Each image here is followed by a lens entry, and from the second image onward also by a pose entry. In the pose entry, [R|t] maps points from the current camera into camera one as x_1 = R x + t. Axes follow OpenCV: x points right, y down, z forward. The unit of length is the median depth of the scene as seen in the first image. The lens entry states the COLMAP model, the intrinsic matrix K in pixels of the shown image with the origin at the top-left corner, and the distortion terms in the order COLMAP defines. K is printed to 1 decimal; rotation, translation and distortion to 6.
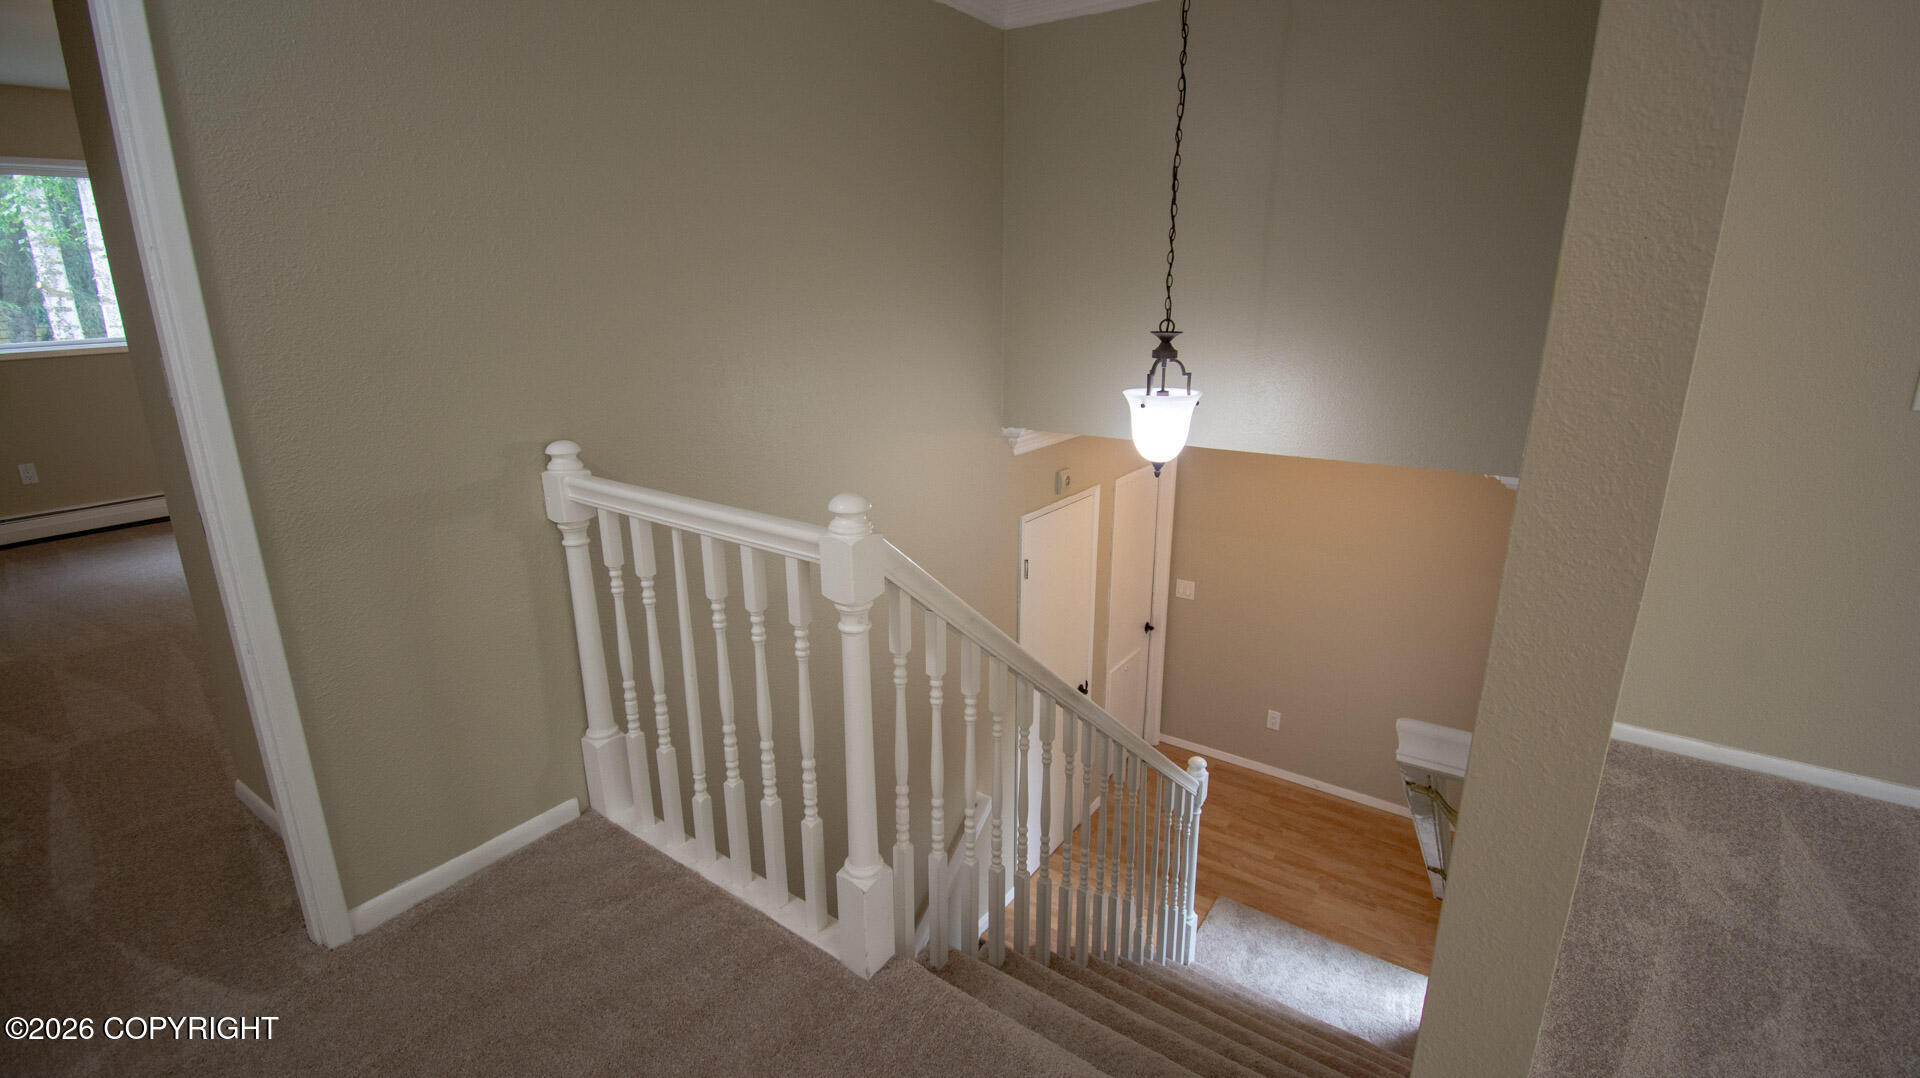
lens RADIAL K [[837.8, 0, 960.0], [0, 837.8, 539.0], [0, 0, 1]] dist [0.001120, 0.000055]
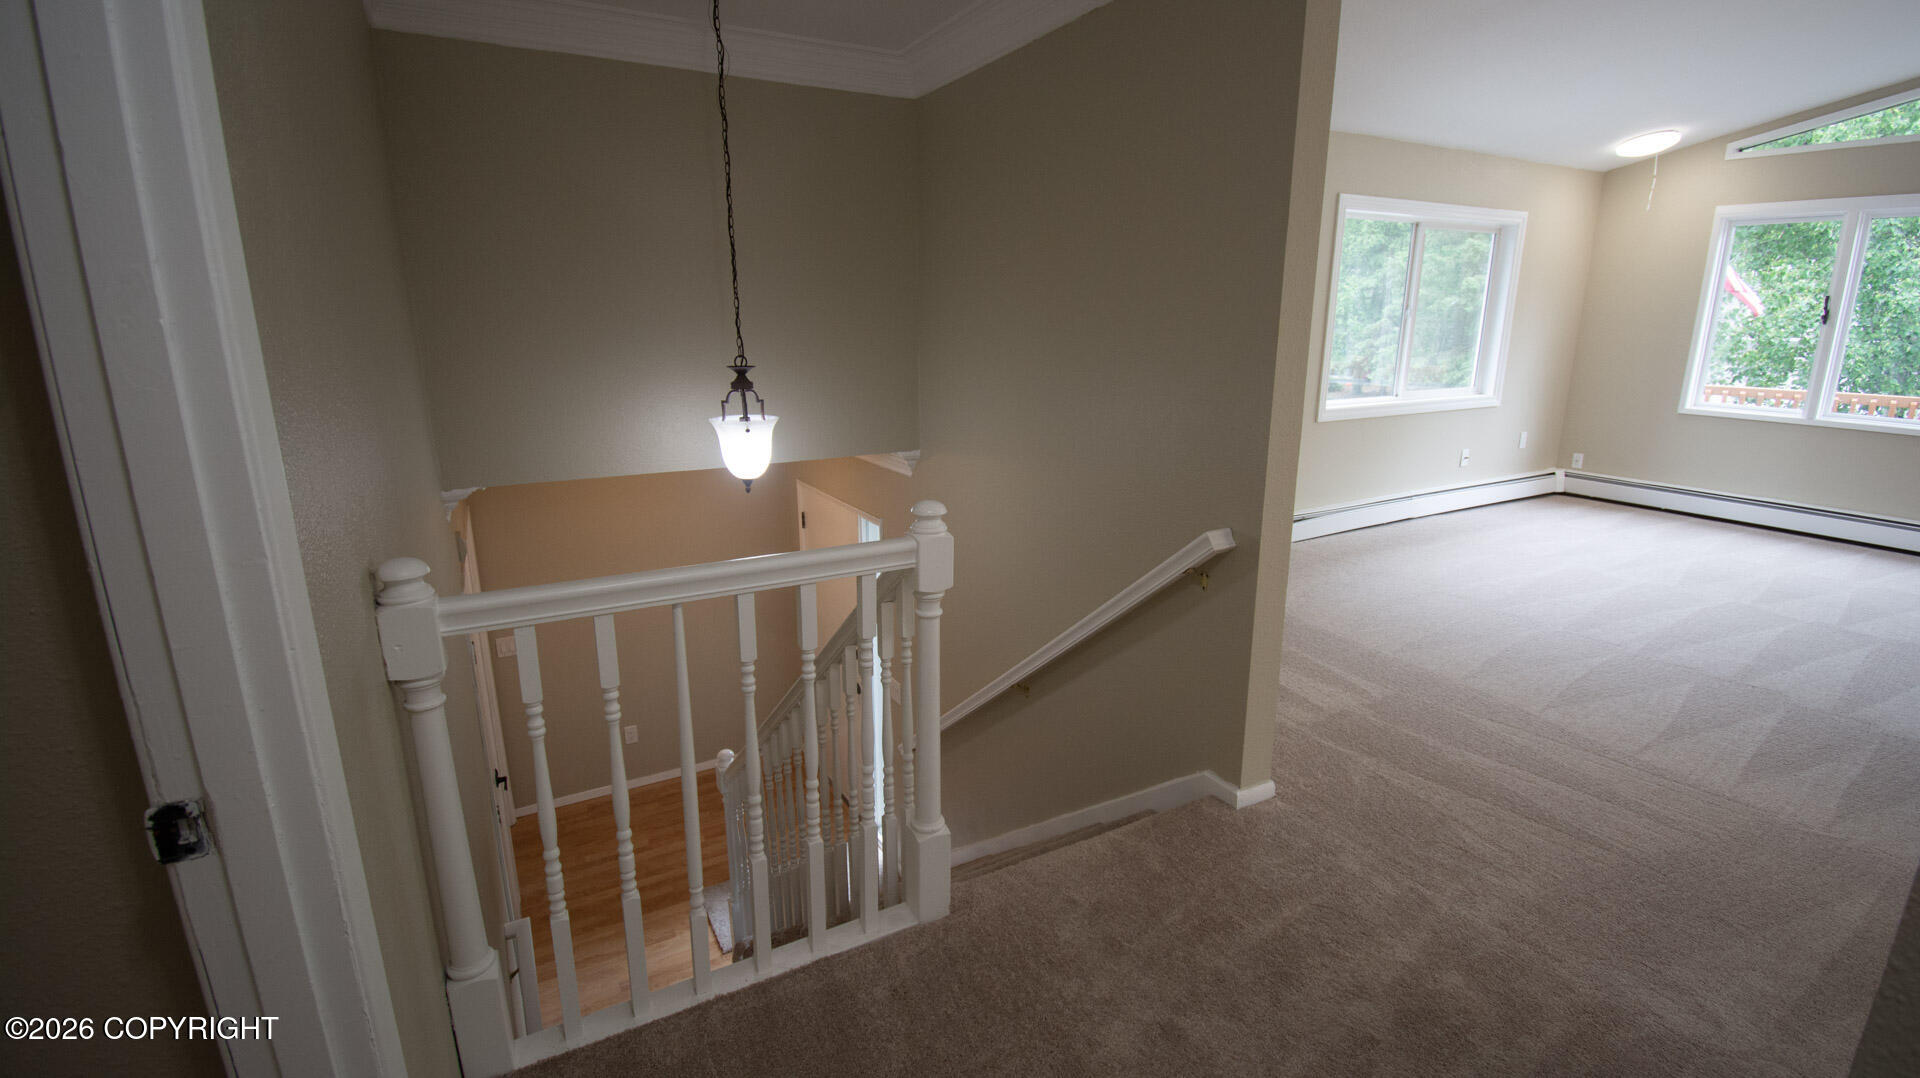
lens RADIAL K [[837.8, 0, 960.0], [0, 837.8, 539.0], [0, 0, 1]] dist [0.001120, 0.000055]
pose [[0.428936, -0.219288, 0.876314, -0.684498], [0.255309, 0.959966, 0.115253, -0.074987], [-0.866505, 0.174295, 0.467750, 0.240508]]
